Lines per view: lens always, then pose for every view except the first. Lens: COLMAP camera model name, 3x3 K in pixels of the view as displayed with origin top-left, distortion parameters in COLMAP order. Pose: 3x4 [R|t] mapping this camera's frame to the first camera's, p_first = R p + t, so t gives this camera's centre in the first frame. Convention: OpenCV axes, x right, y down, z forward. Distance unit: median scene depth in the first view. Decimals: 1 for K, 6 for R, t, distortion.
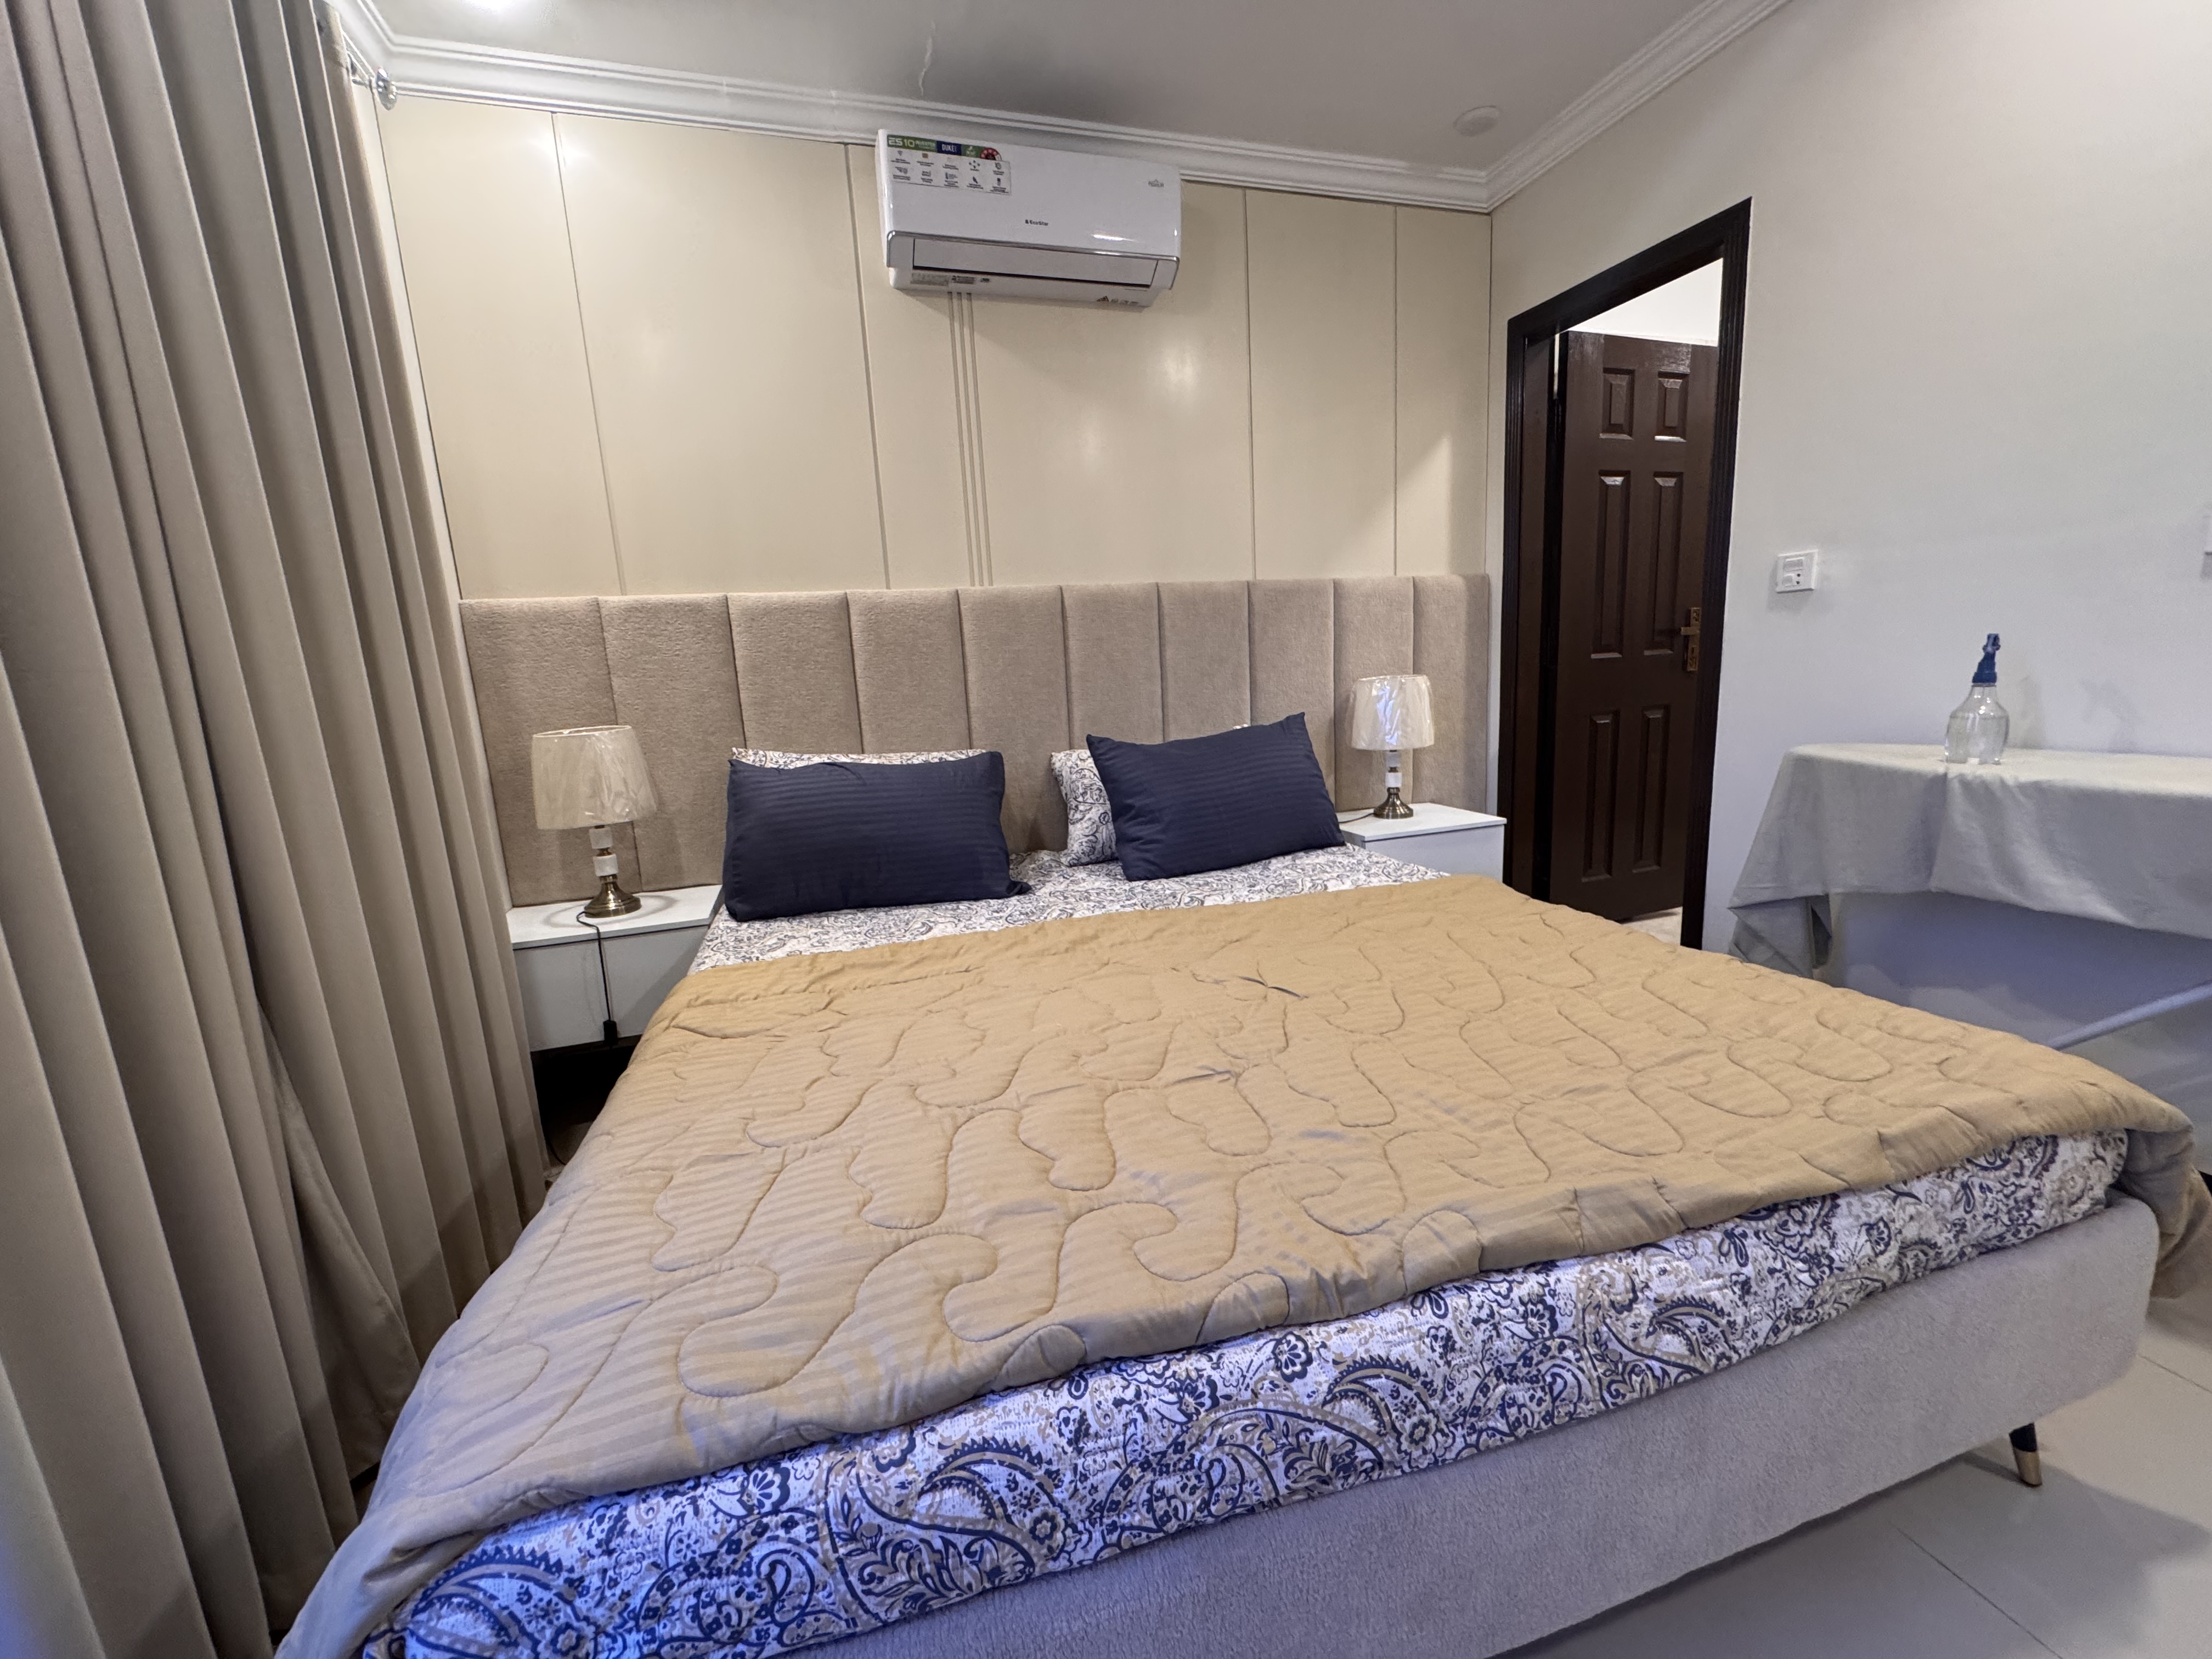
lens RADIAL K [[889.9, 0, 1103.7], [0, 889.9, 825.3], [0, 0, 1]] dist [0.000036, 0.000066]
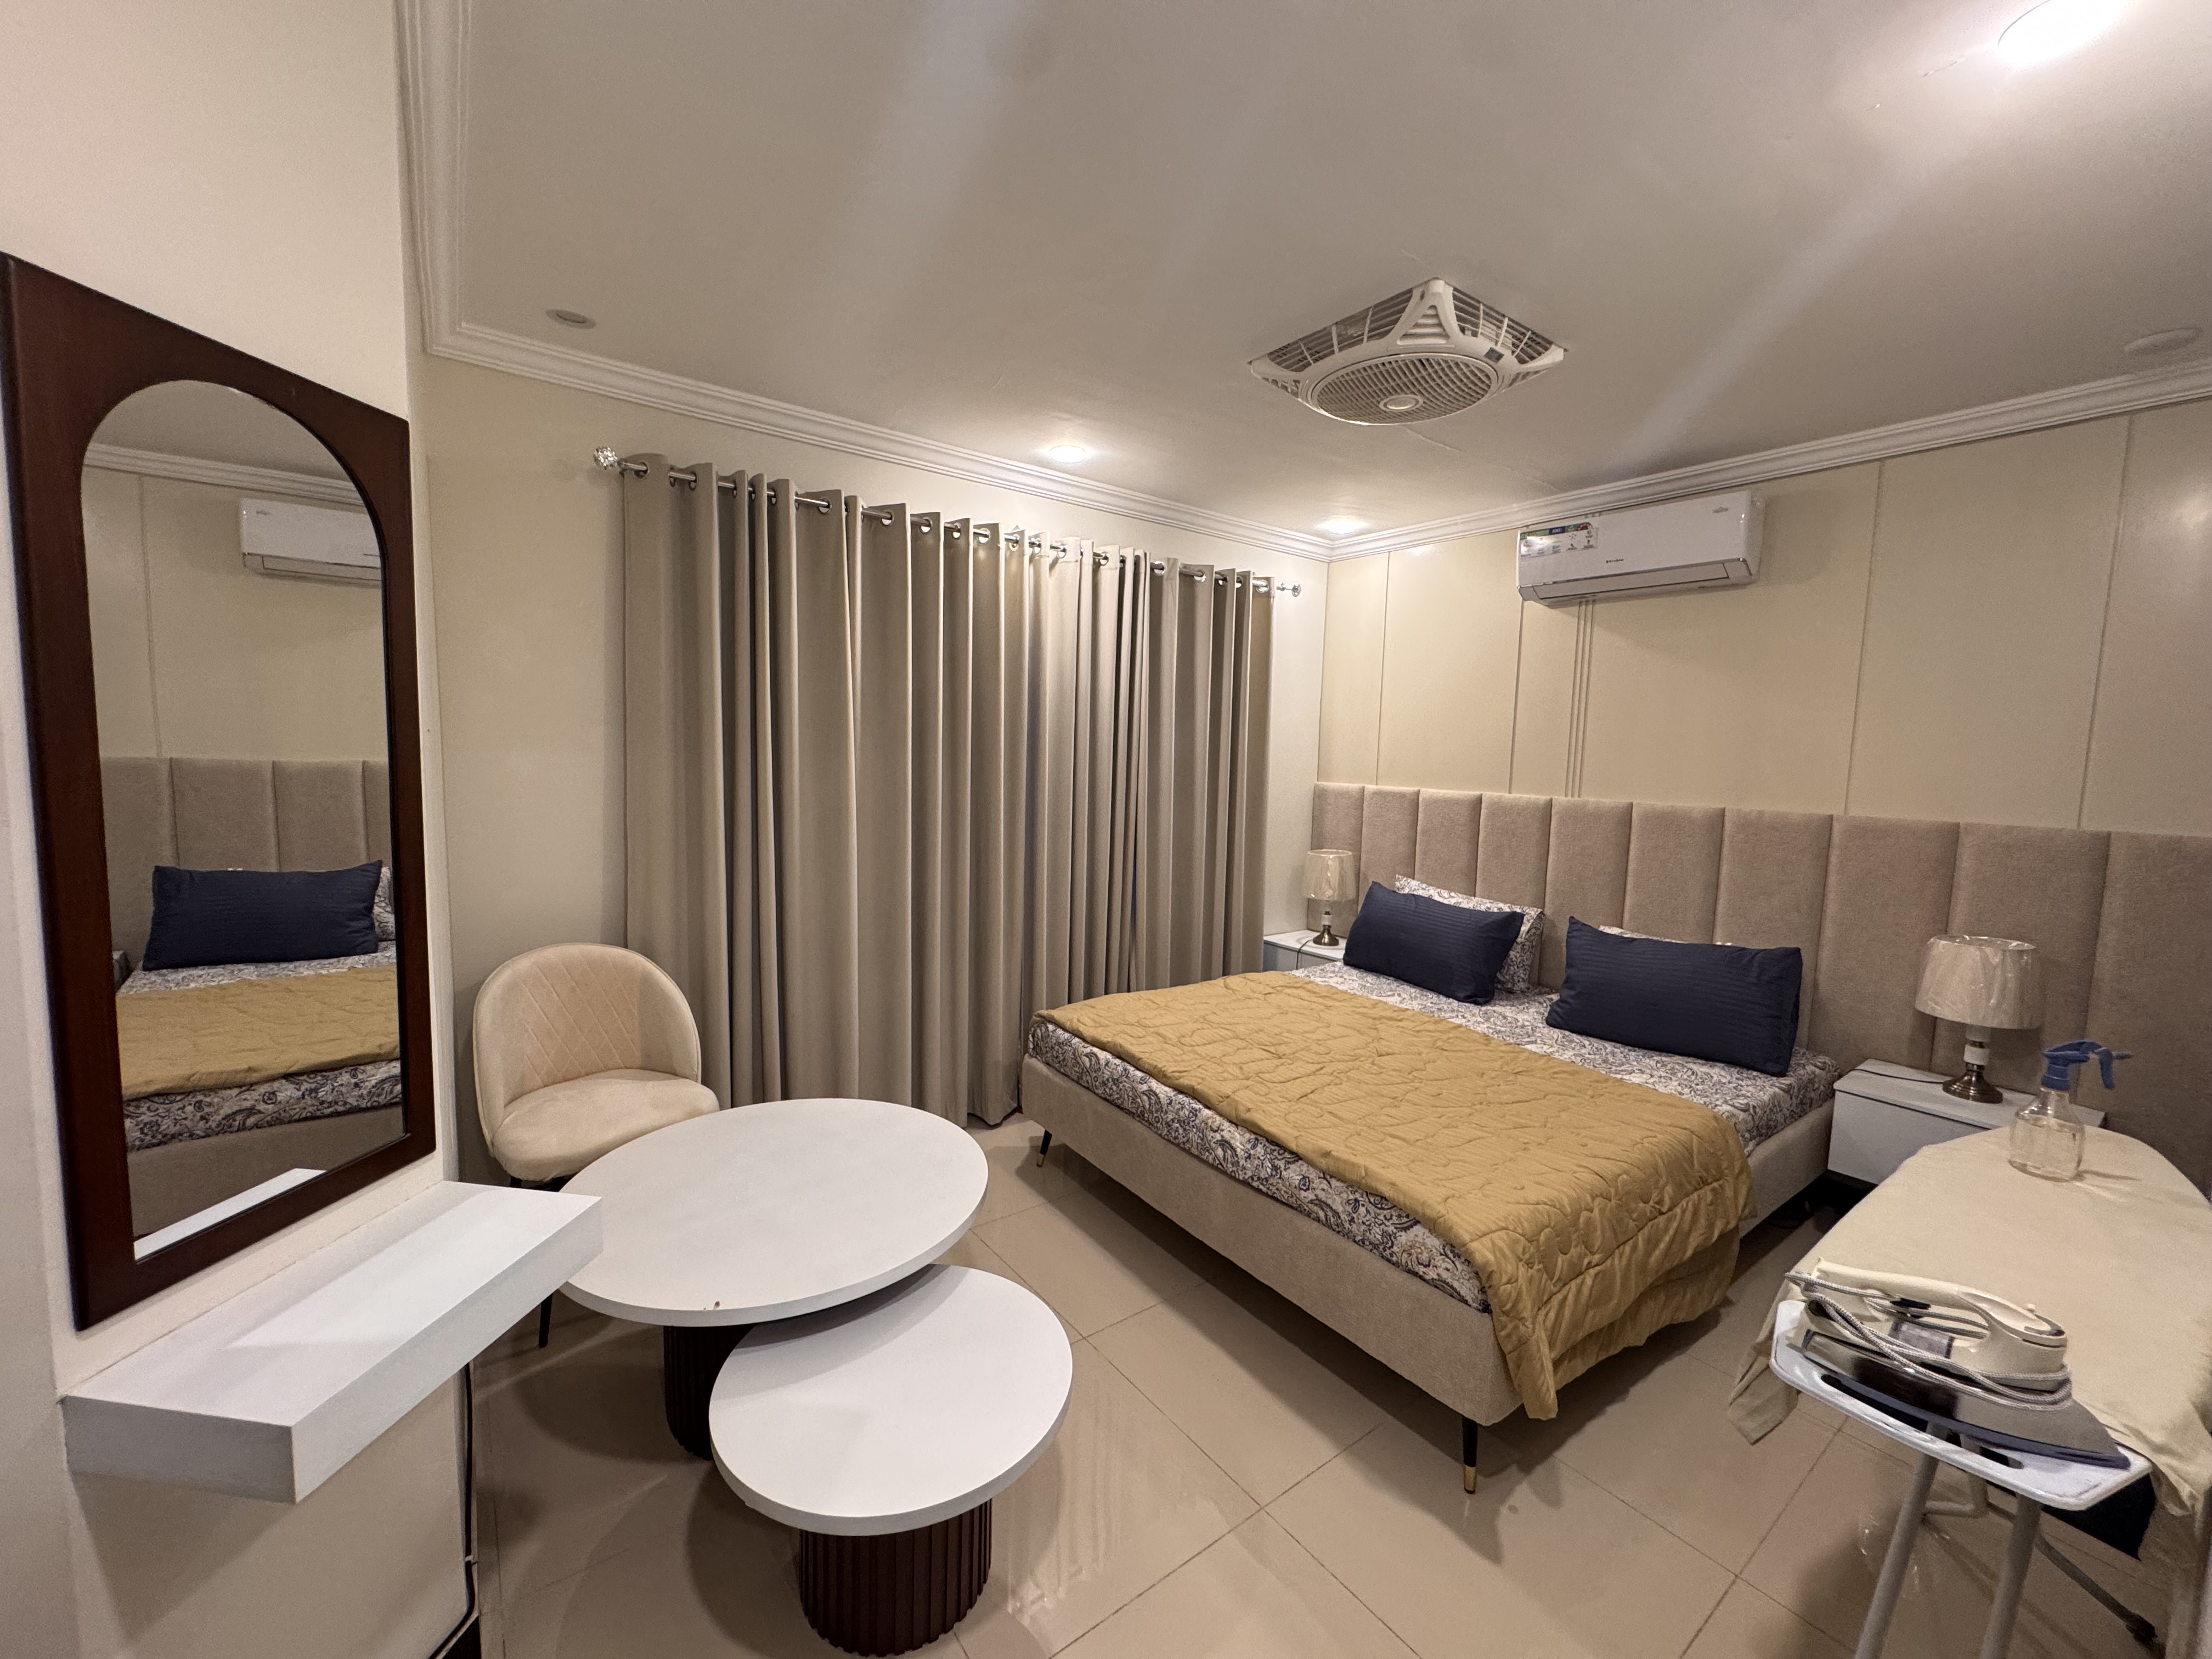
lens RADIAL K [[883.0, 0, 1104.5], [0, 883.0, 830.7], [0, 0, 1]] dist [-0.004138, 0.000550]
pose [[0.330139, 0.152789, -0.931485, 2.646101], [-0.210922, 0.973802, 0.084975, -0.517251], [0.920065, 0.168417, 0.353717, -0.458054]]
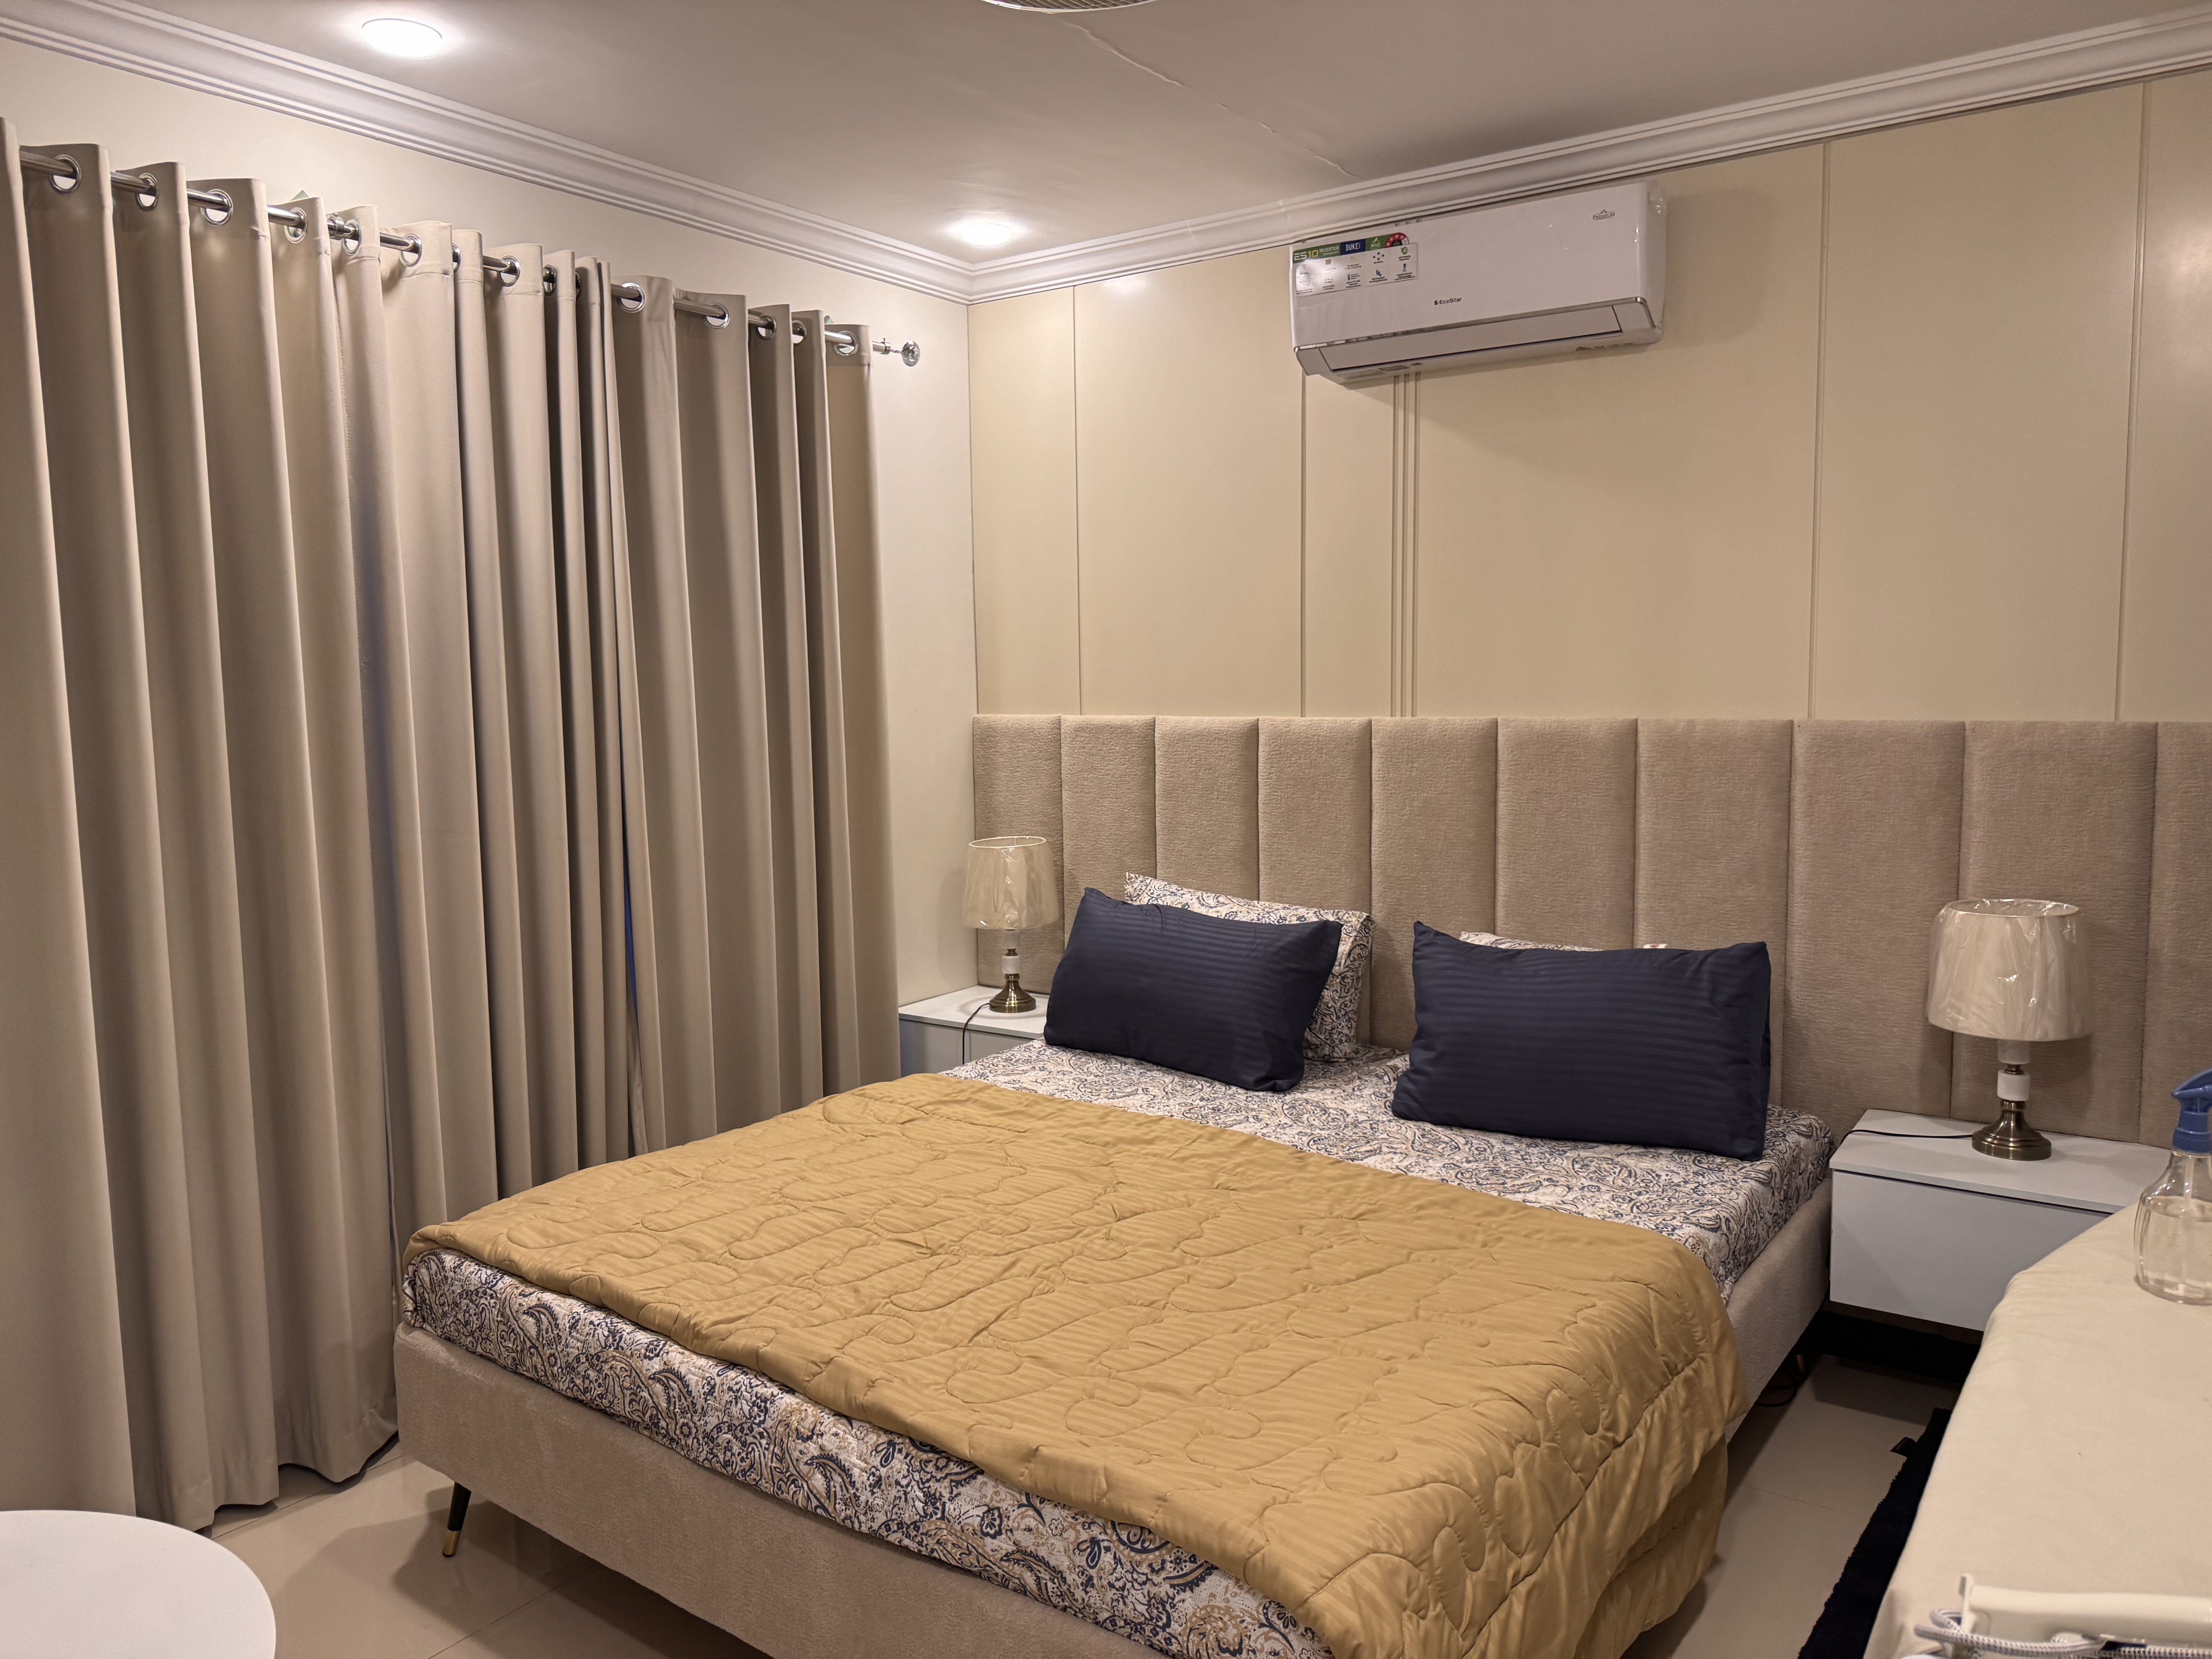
lens RADIAL K [[1537.4, 0, 1116.2], [0, 1537.4, 837.5], [0, 0, 1]] dist [0.028545, -0.004257]
pose [[0.612197, 0.132487, -0.779527, 2.344630], [-0.158978, 0.986355, 0.042787, -0.510509], [0.774558, 0.097733, 0.624906, -0.211606]]
